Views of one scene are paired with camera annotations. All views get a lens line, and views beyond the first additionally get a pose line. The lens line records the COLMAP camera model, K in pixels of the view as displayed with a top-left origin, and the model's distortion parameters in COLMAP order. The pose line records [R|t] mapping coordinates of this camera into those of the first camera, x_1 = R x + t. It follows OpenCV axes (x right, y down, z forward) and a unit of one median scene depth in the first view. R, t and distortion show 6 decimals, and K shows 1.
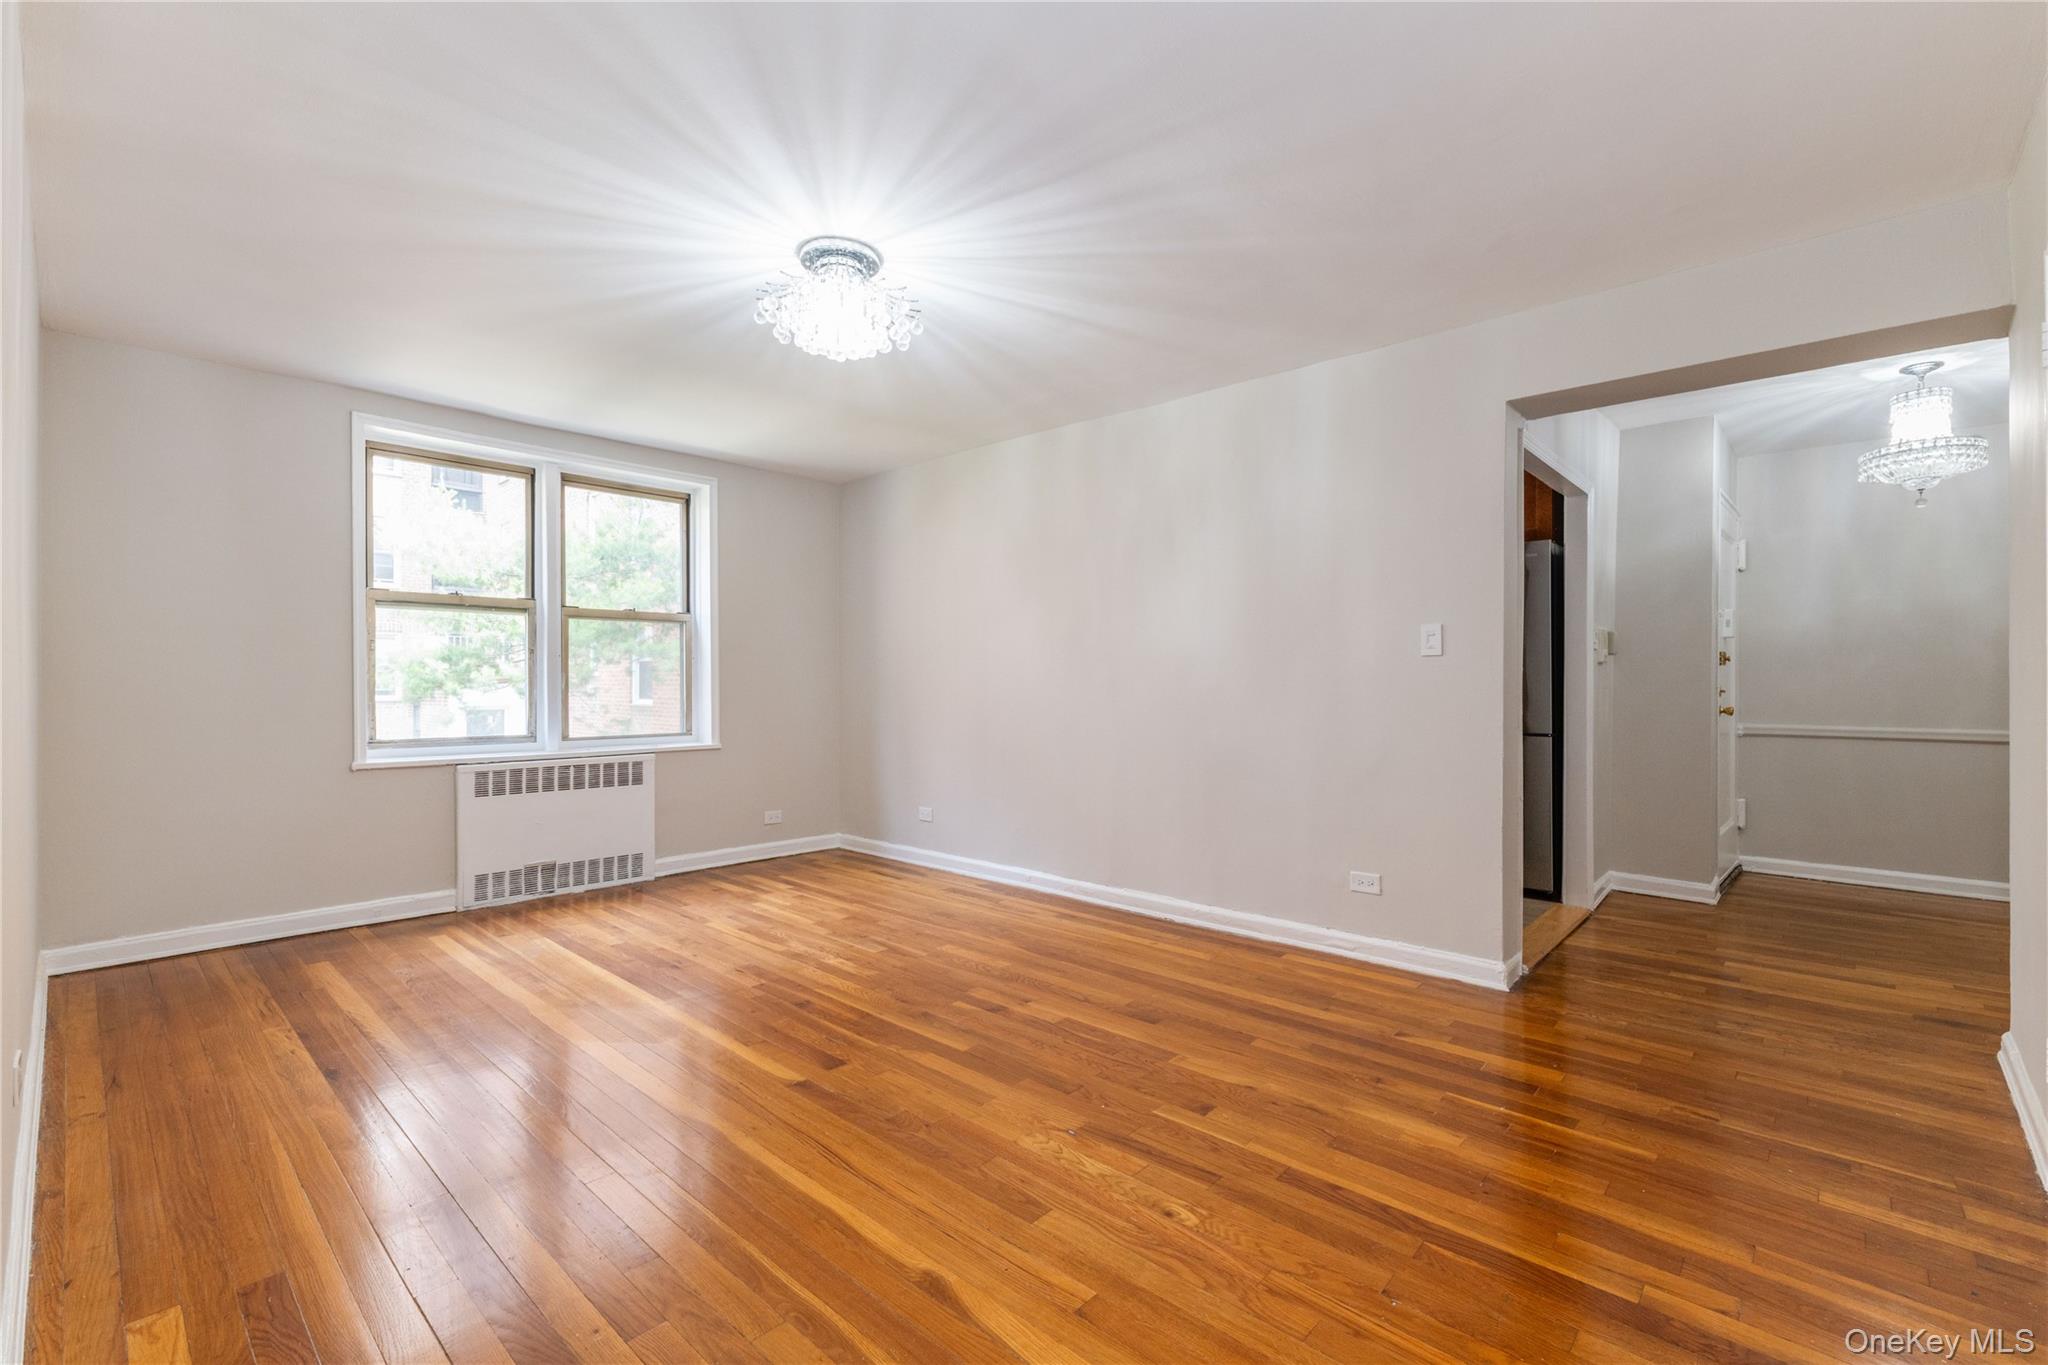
lens RADIAL K [[873.6, 0, 1047.5], [0, 873.6, 681.8], [0, 0, 1]] dist [0.007048, -0.000489]
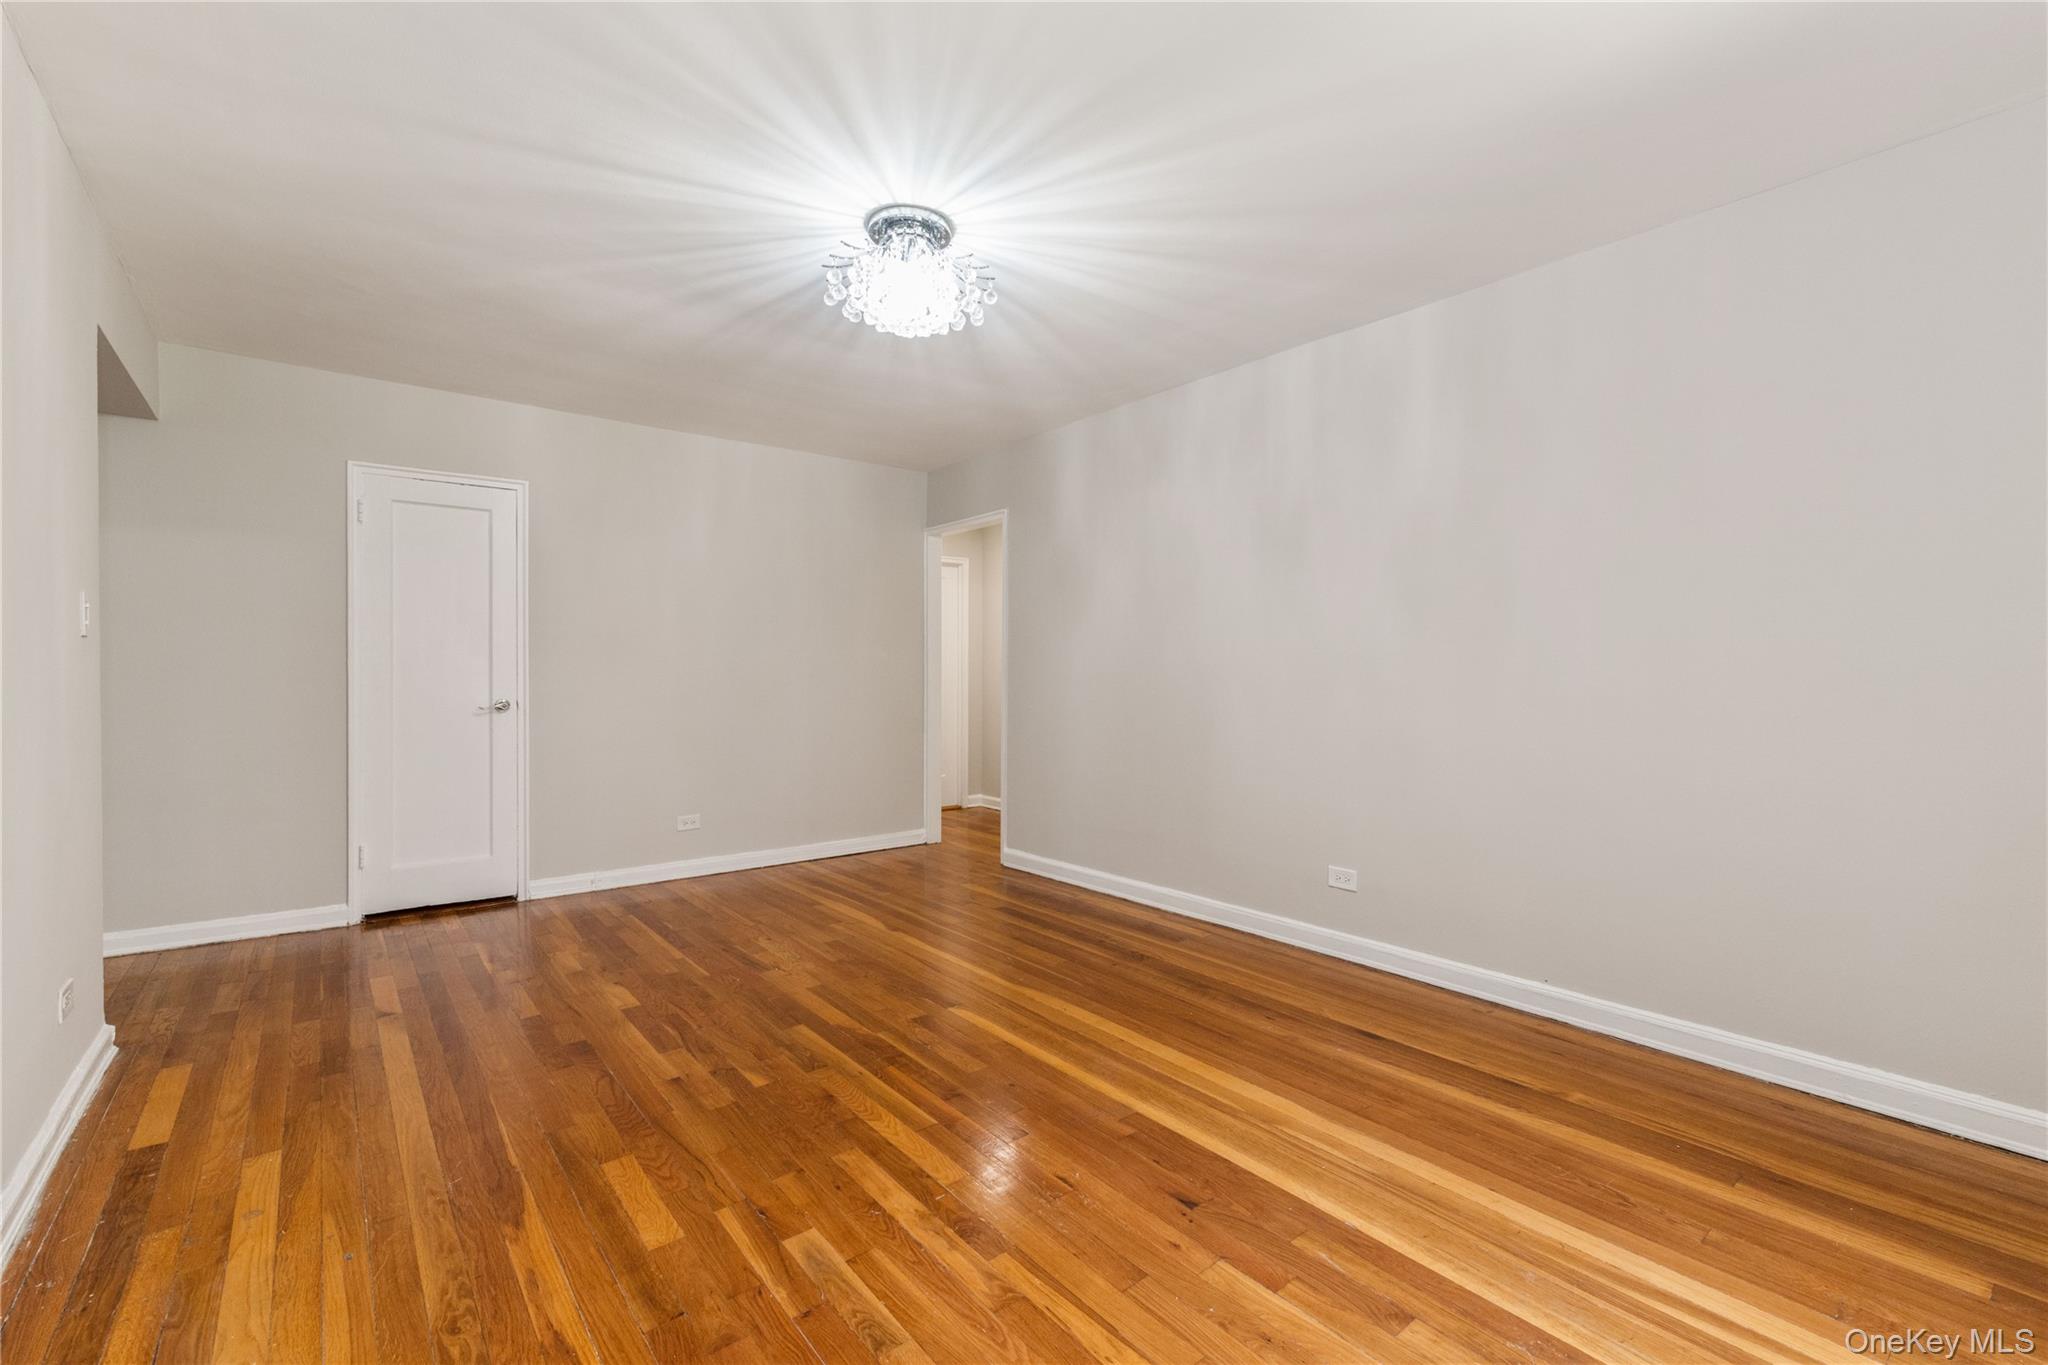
lens RADIAL K [[873.6, 0, 1047.5], [0, 873.6, 681.8], [0, 0, 1]] dist [0.007048, -0.000489]
pose [[-0.989560, -0.001983, 0.144111, -0.332920], [-0.000708, 0.999960, 0.008900, -0.001512], [-0.144123, 0.008705, -0.989521, 1.228258]]
